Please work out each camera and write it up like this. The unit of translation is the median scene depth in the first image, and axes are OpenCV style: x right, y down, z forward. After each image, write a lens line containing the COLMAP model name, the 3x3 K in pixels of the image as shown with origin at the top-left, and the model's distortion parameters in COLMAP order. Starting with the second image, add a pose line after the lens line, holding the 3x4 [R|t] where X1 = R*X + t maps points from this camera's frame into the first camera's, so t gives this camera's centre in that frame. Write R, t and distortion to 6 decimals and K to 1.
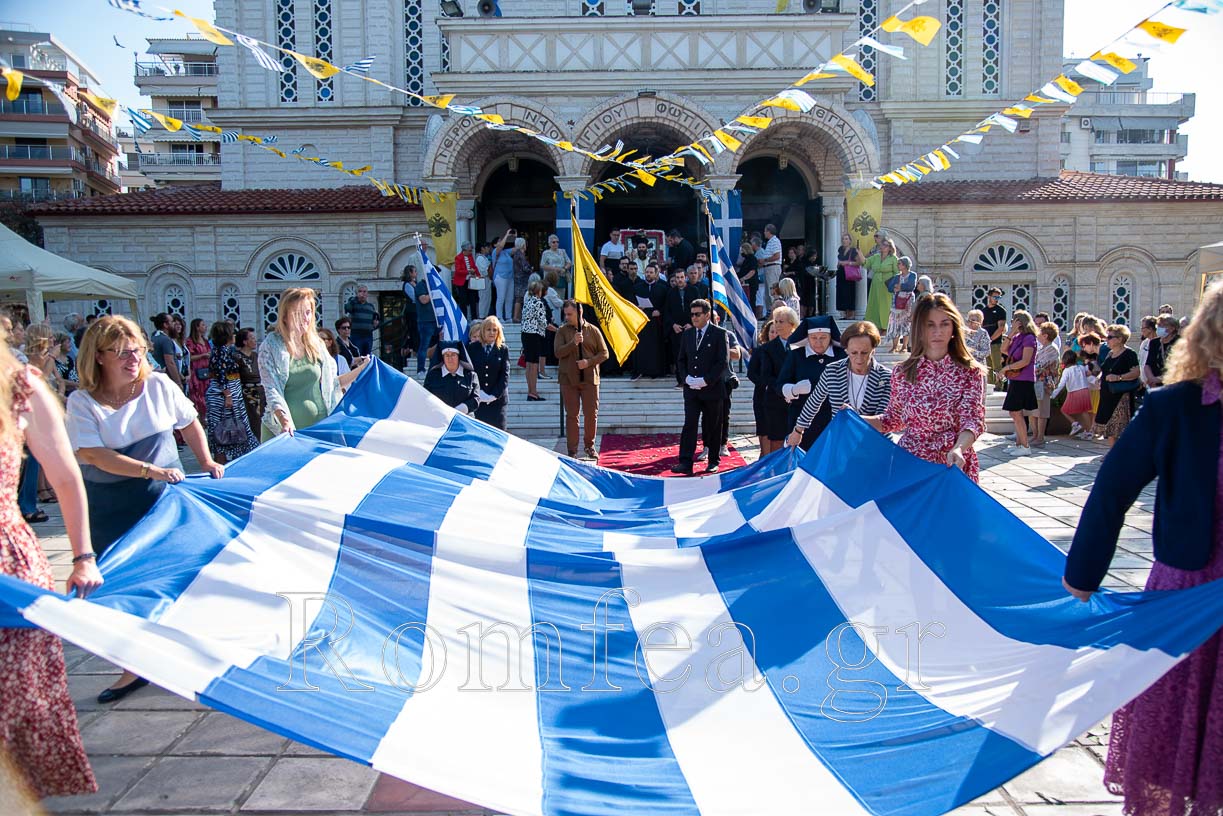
lens RADIAL K [[1098.7, 0, 611.5], [0, 1098.7, 408.0], [0, 0, 1]] dist [-0.081279, 0.191214]
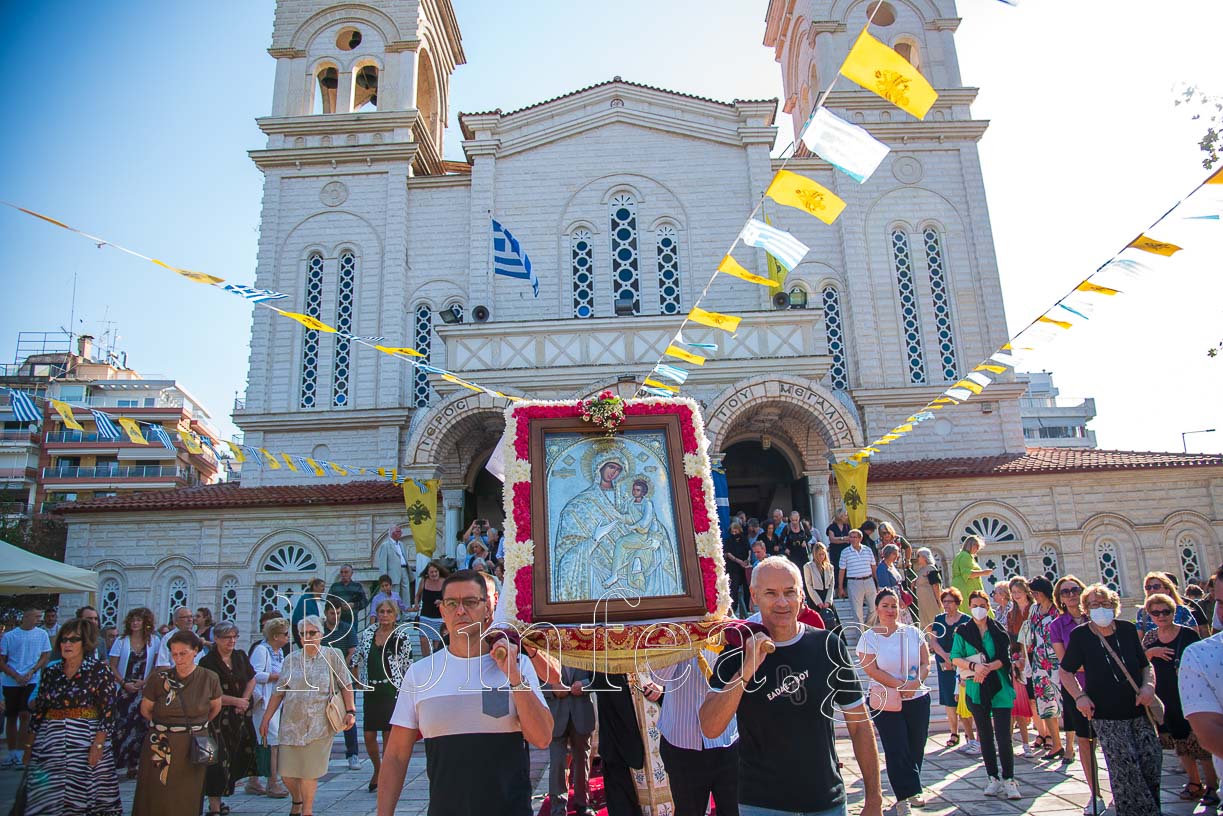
lens RADIAL K [[841.2, 0, 611.5], [0, 841.2, 408.0], [0, 0, 1]] dist [-0.112543, 0.068085]
pose [[0.999051, -0.032987, -0.028444, 0.034853], [0.022801, 0.952480, -0.303746, -0.021472], [0.037112, 0.302809, 0.952328, 0.231554]]
